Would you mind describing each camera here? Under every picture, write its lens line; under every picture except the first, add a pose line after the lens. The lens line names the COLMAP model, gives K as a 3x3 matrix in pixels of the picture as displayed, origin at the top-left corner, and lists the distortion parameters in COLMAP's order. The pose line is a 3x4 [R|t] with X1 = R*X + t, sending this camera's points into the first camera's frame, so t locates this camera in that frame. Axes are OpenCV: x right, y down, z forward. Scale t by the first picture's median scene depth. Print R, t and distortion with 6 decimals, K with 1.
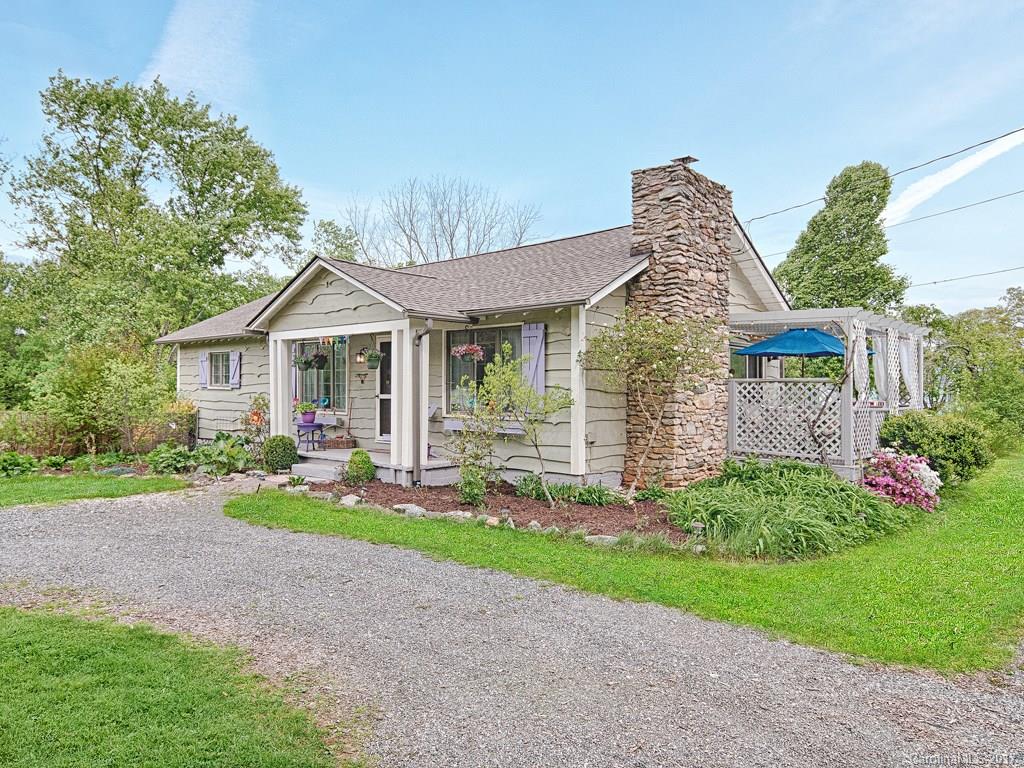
lens RADIAL K [[624.7, 0, 512.0], [0, 624.7, 384.0], [0, 0, 1]] dist [-0.002074, -0.000207]
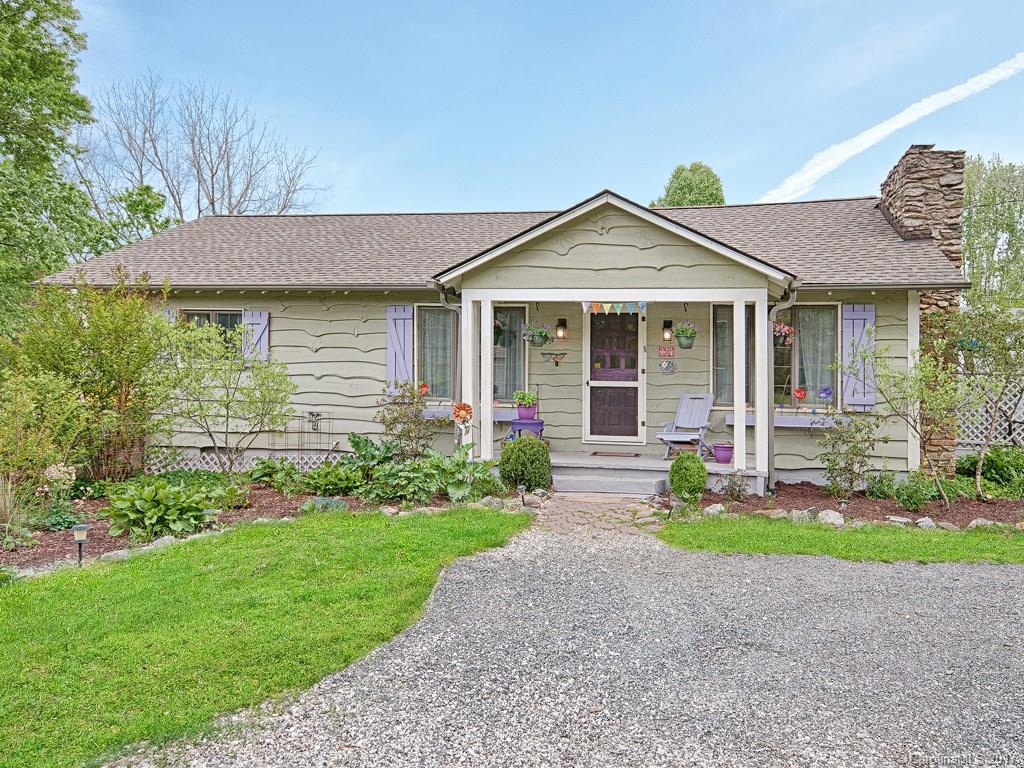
lens RADIAL K [[682.0, 0, 512.0], [0, 682.0, 384.0], [0, 0, 1]] dist [-0.000678, 0.001082]
pose [[0.879177, 0.008819, 0.476413, -0.839033], [-0.020799, 0.999586, 0.019879, 0.007067], [-0.476041, -0.027386, 0.878997, 0.369615]]
